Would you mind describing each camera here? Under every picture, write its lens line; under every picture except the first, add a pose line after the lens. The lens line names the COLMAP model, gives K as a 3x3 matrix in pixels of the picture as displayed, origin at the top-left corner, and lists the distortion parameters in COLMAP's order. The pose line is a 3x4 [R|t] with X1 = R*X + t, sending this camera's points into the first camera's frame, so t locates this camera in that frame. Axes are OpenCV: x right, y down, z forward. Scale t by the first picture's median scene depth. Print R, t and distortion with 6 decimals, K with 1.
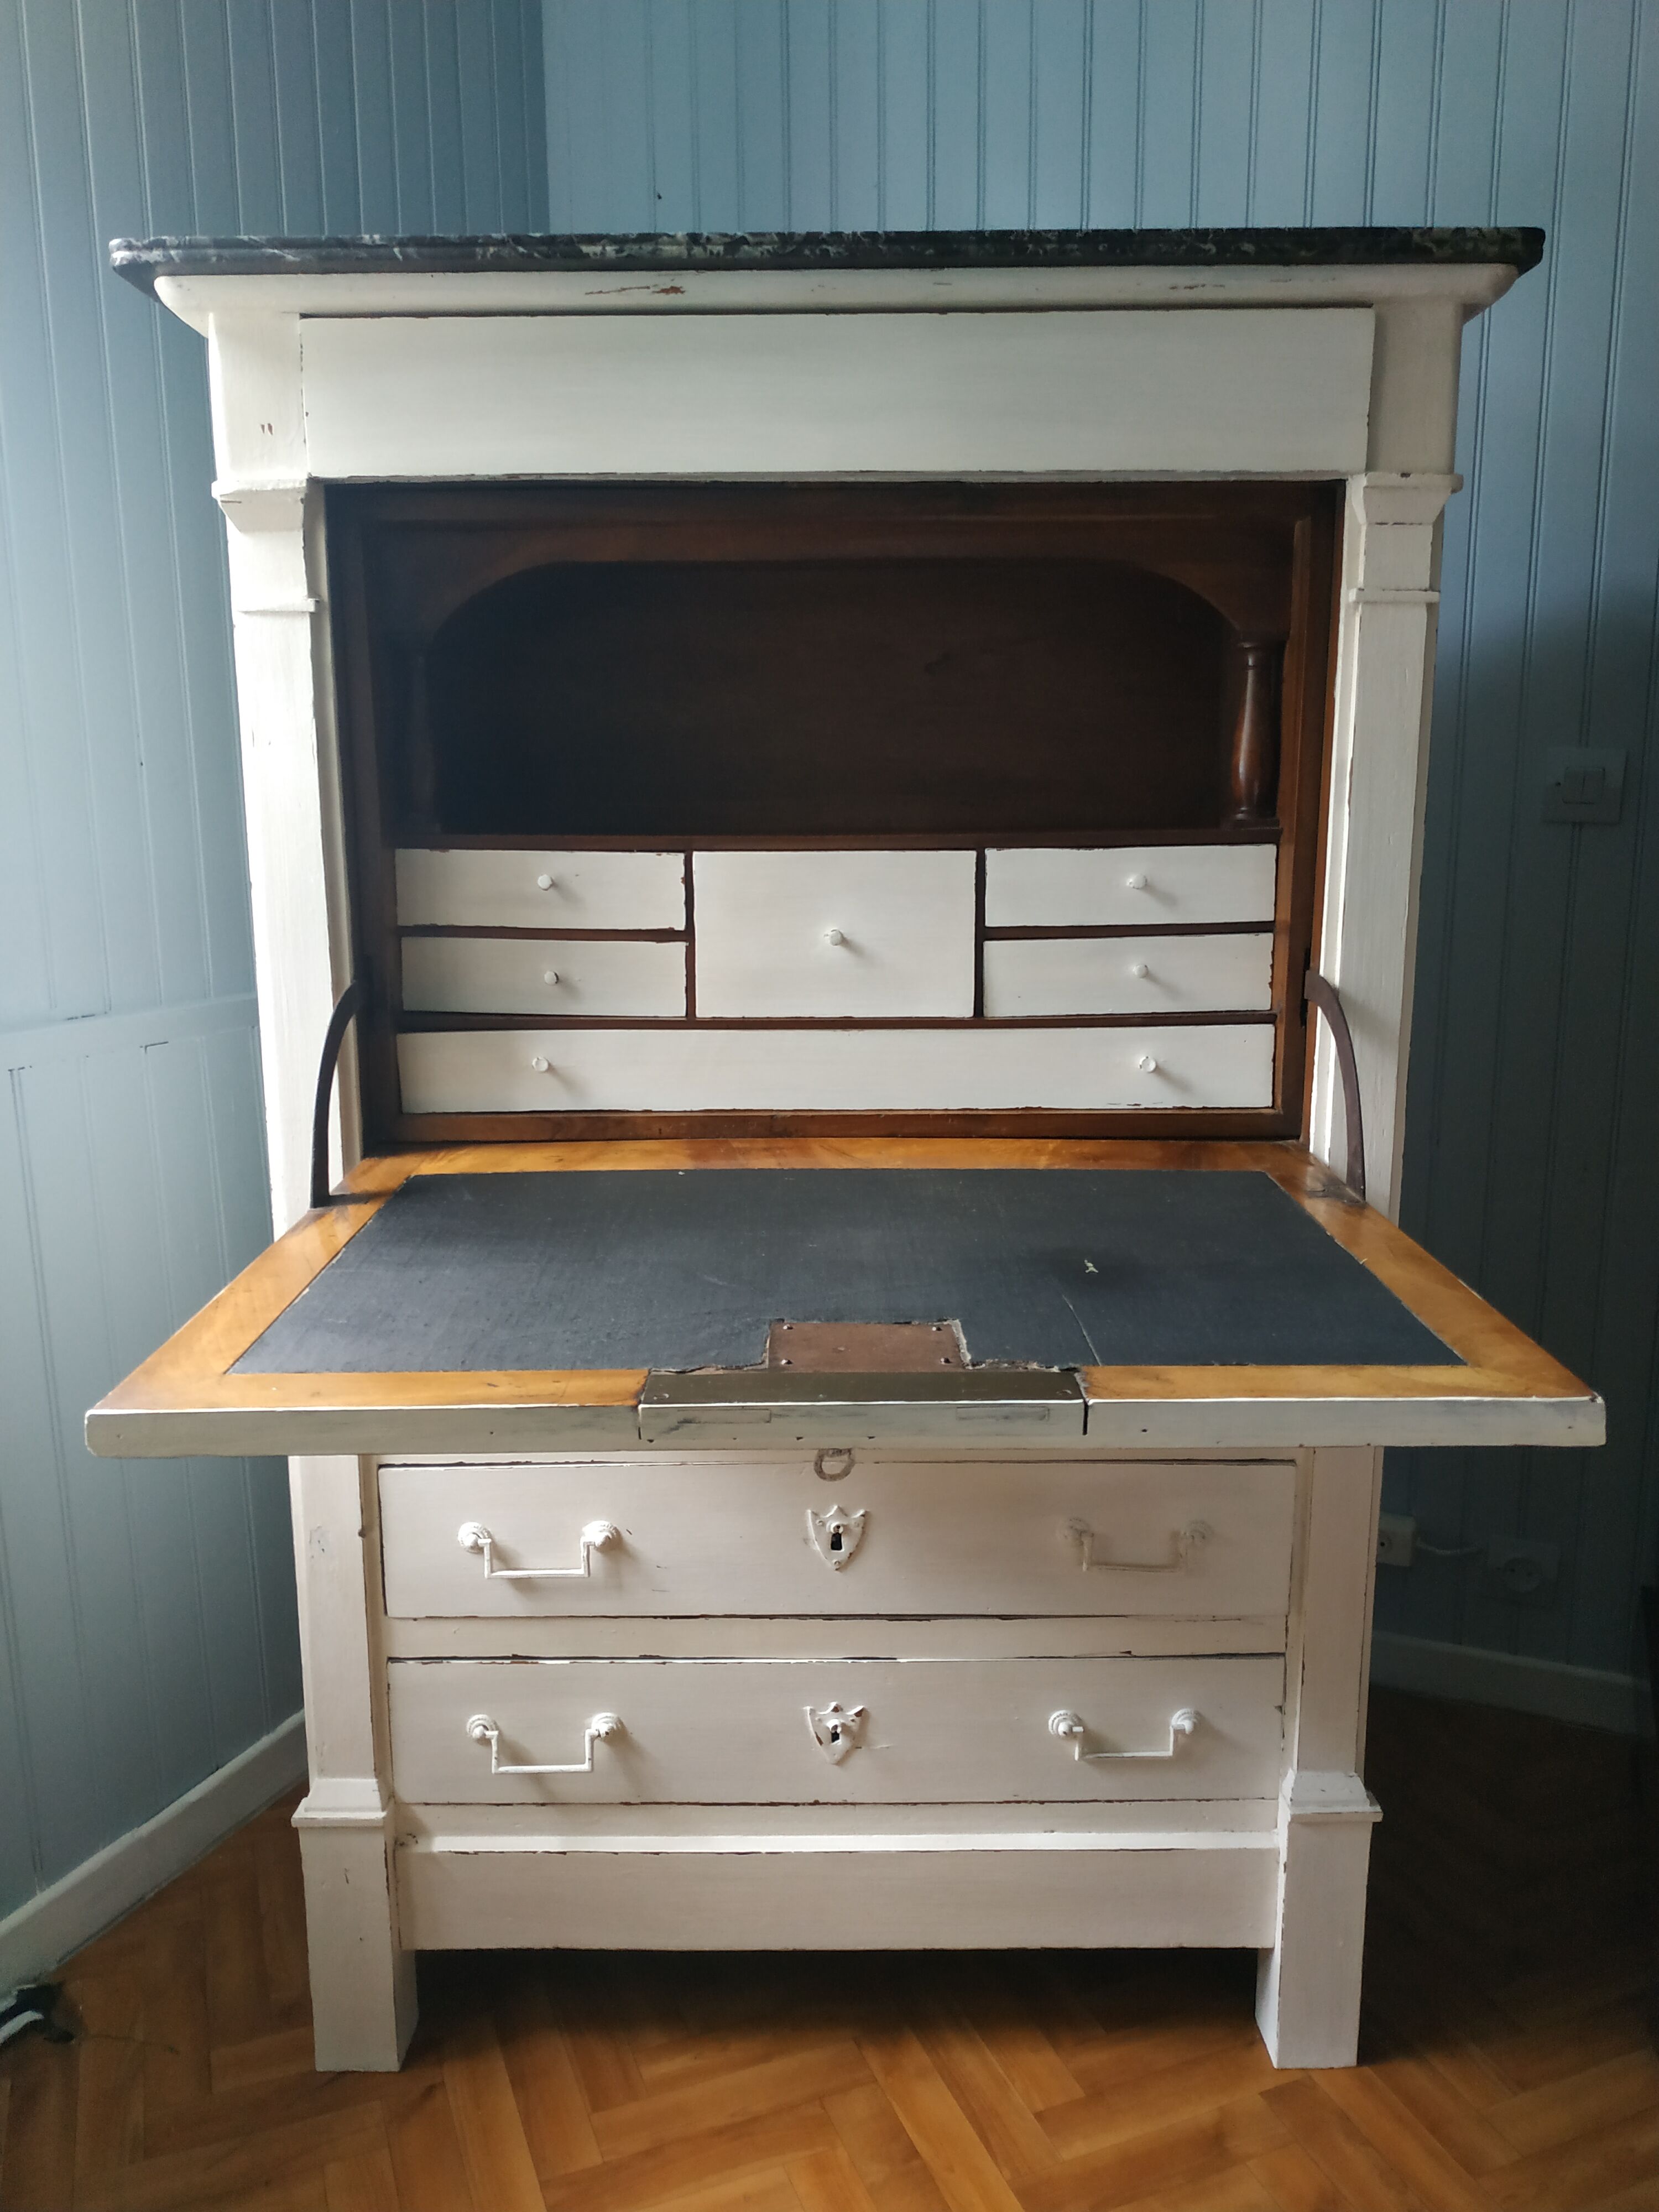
lens RADIAL K [[1581.6, 0, 830.7], [0, 1581.6, 1102.9], [0, 0, 1]] dist [-0.051752, -0.004821]
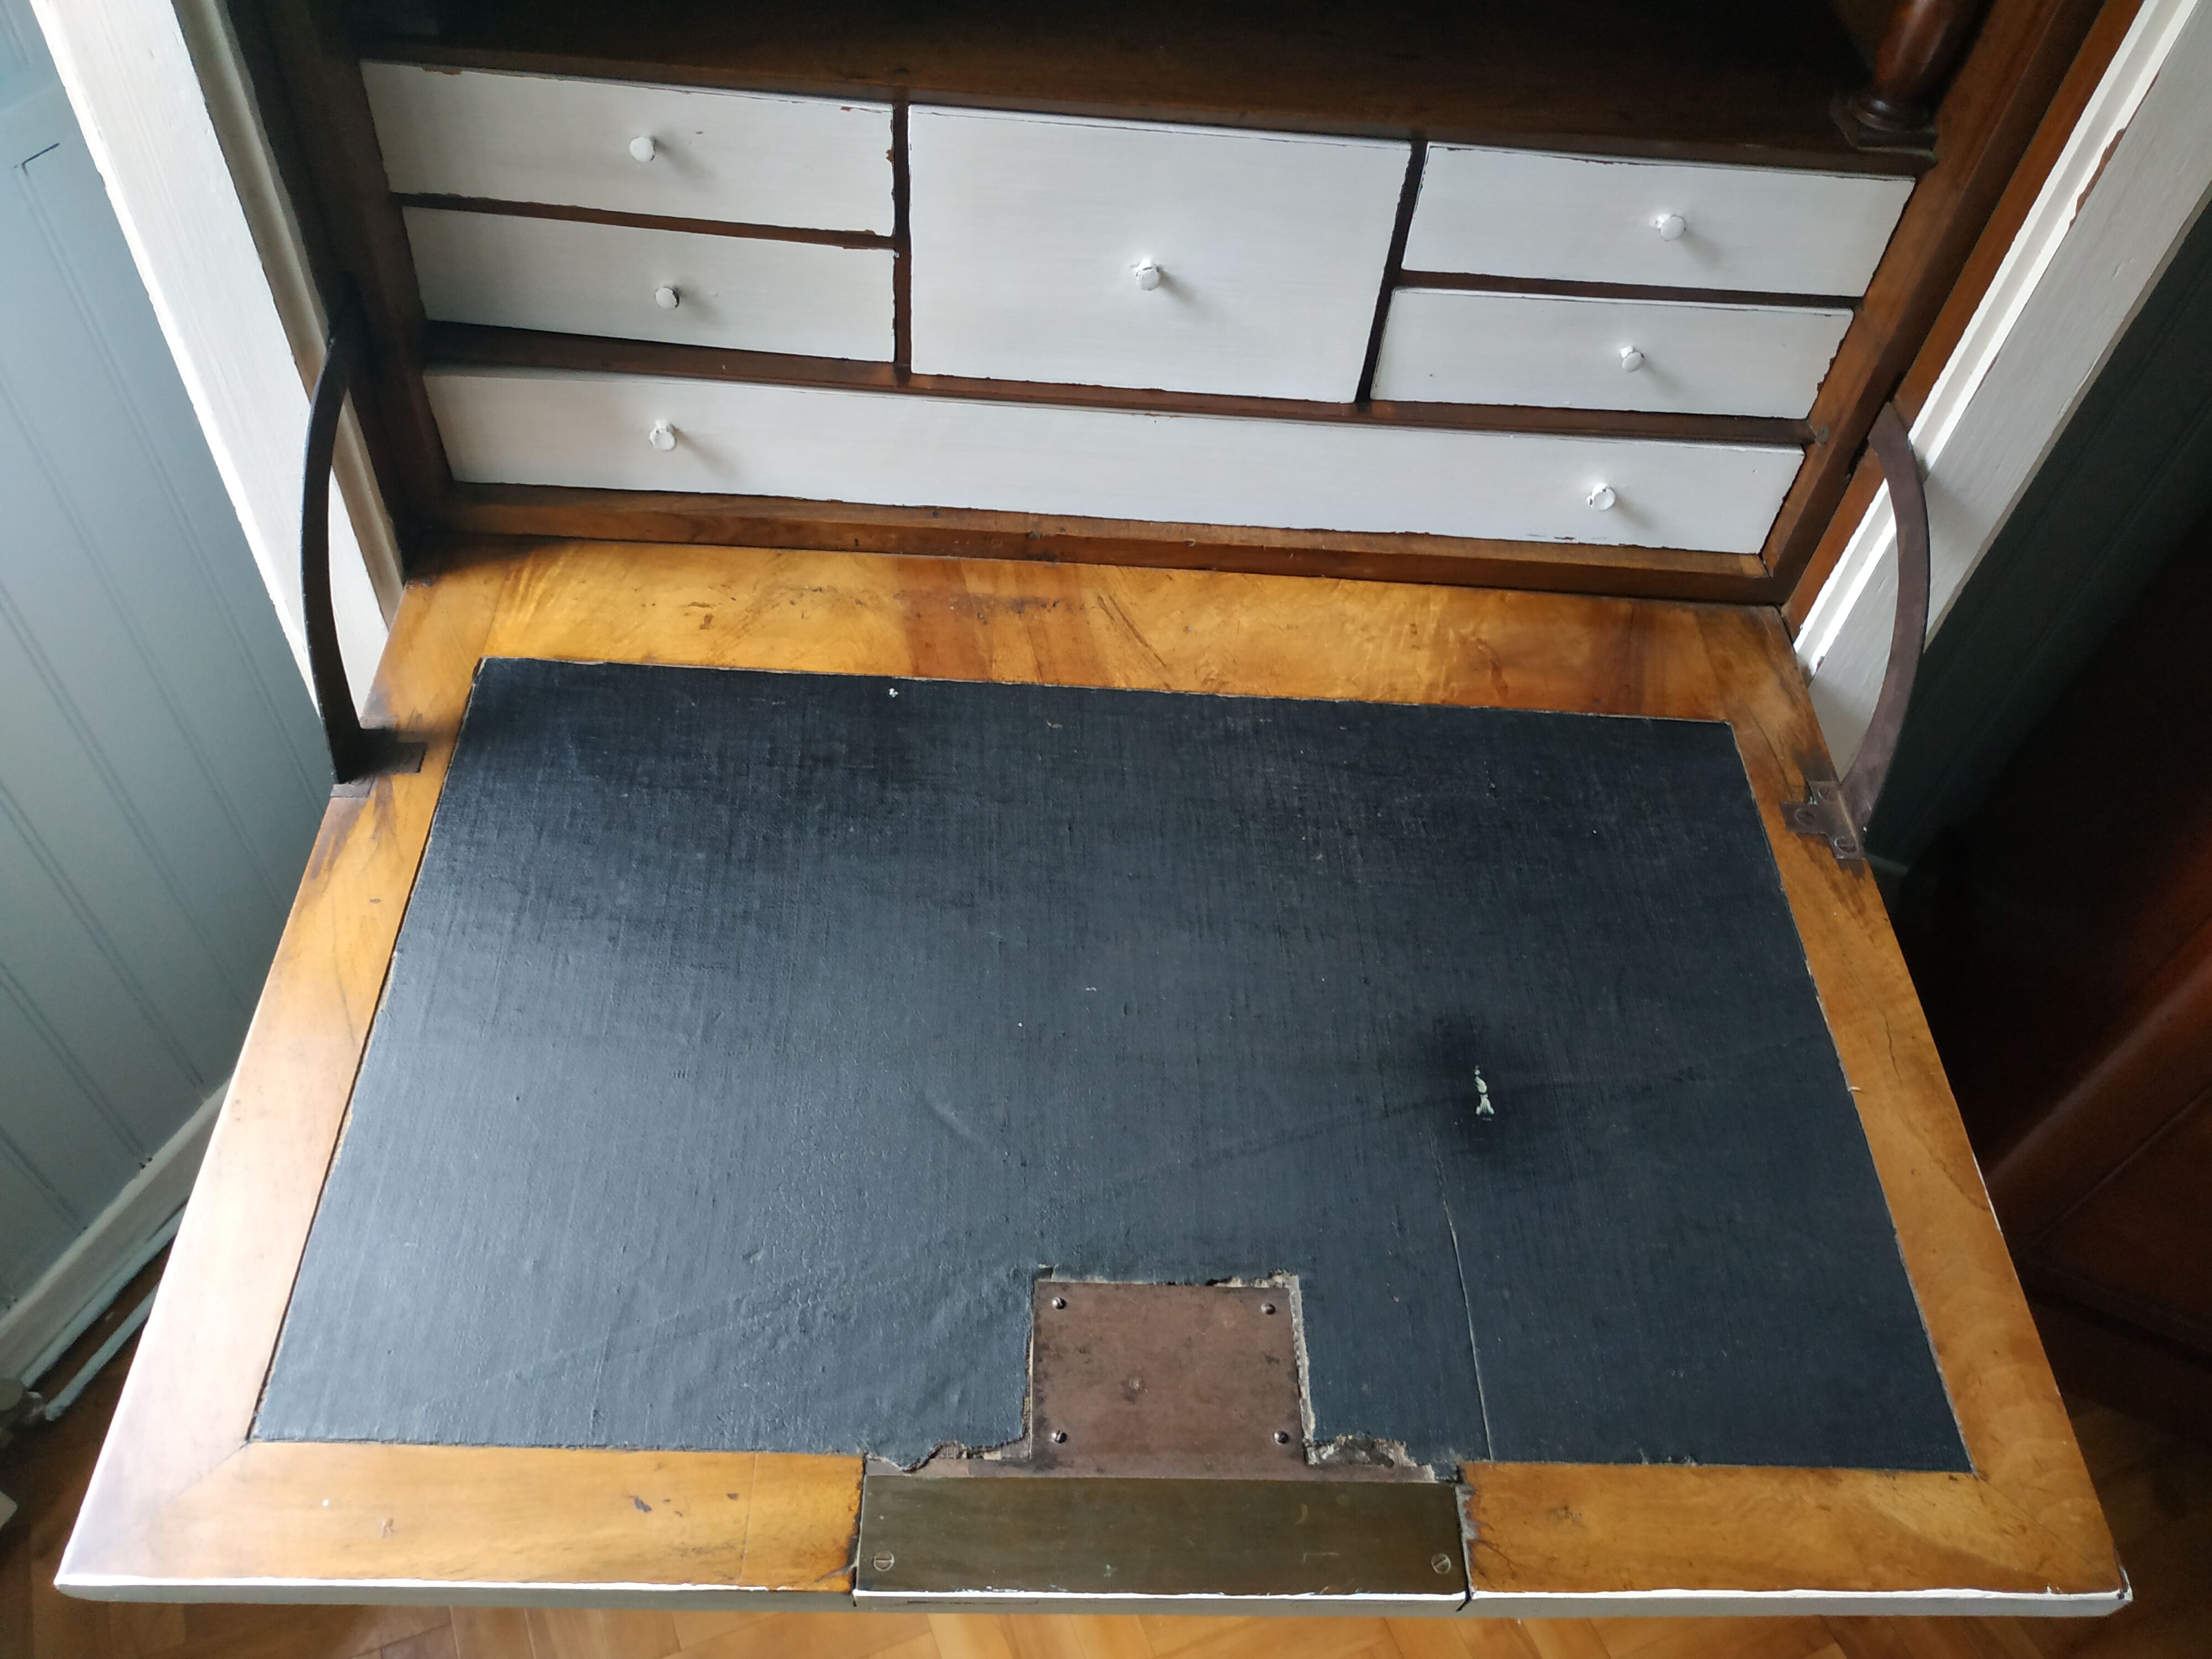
lens RADIAL K [[1581.6, 0, 1105.6], [0, 1581.6, 836.6], [0, 0, 1]] dist [-0.051752, -0.004821]
pose [[0.996305, 0.046321, 0.072330, -0.046088], [-0.082251, 0.757093, 0.648109, -0.325079], [-0.024739, -0.651663, 0.758105, 0.417341]]
